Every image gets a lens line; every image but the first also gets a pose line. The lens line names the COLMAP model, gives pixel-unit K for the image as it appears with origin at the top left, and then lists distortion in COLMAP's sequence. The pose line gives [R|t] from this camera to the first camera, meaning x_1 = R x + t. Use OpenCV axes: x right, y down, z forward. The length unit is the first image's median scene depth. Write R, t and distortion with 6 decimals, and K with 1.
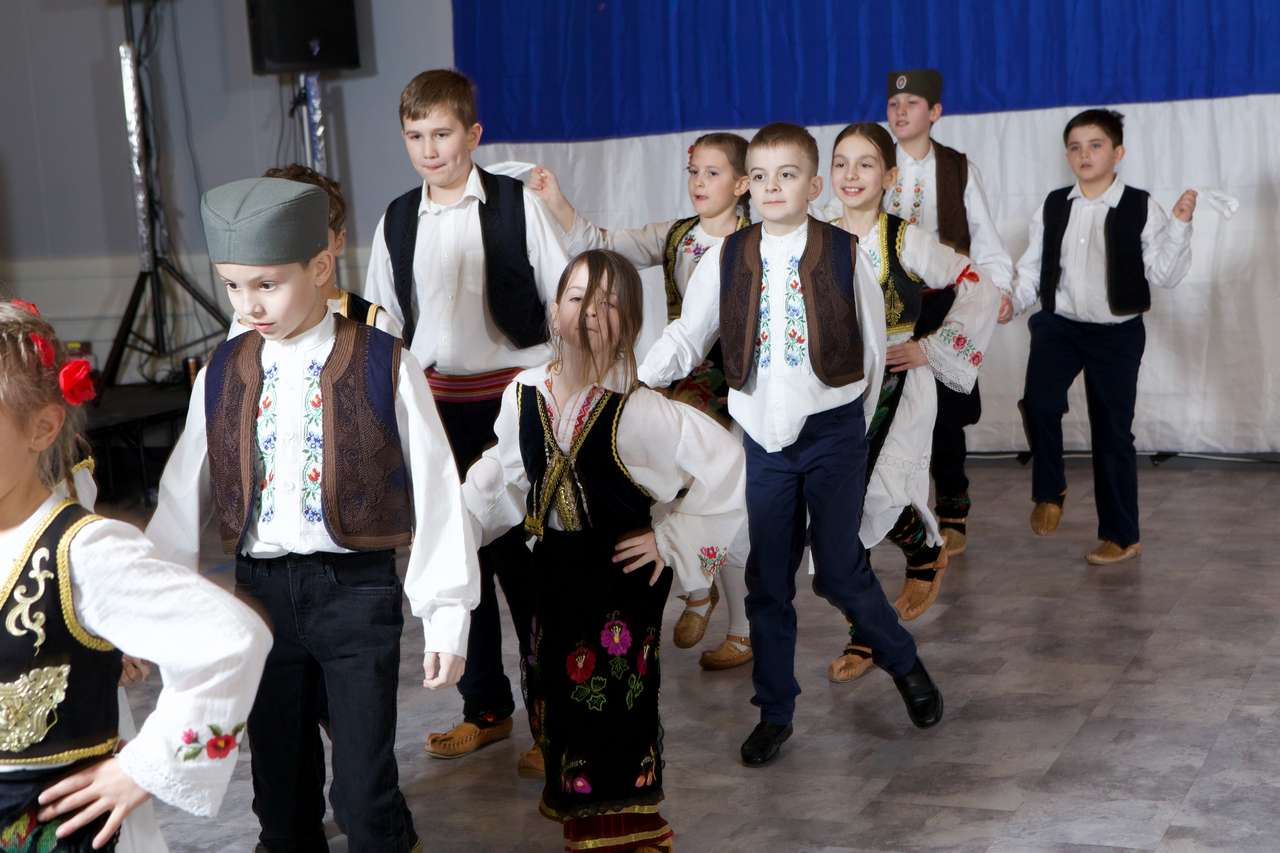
lens RADIAL K [[2187.6, 0, 656.0], [0, 2187.6, 424.9], [0, 0, 1]] dist [0.147676, 0.000000]
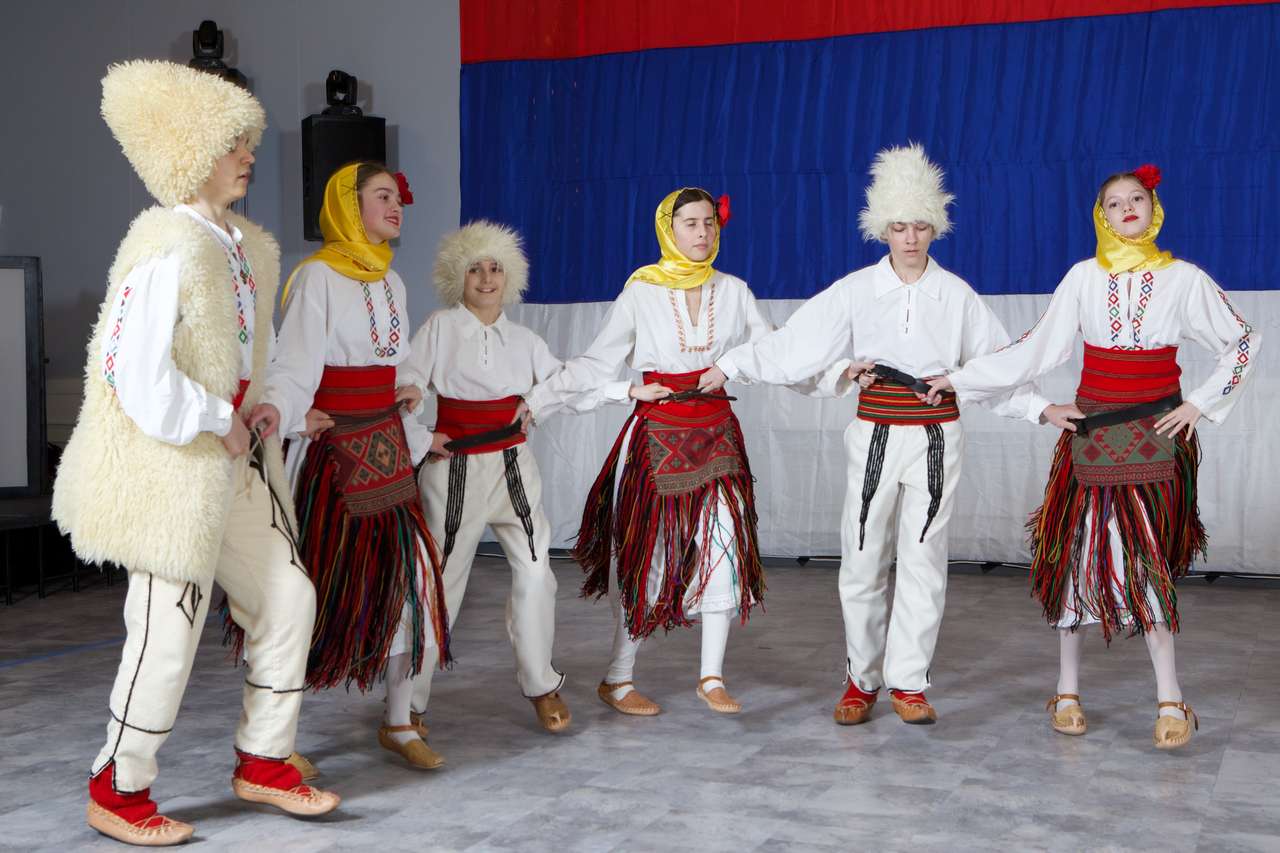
lens RADIAL K [[1782.0, 0, 637.0], [0, 1782.0, 428.4], [0, 0, 1]] dist [0.035753, 0.000000]
pose [[0.998535, 0.051918, 0.015251, 0.004412], [-0.050353, 0.994714, -0.089487, 0.073118], [-0.019817, 0.088588, 0.995871, -0.090825]]
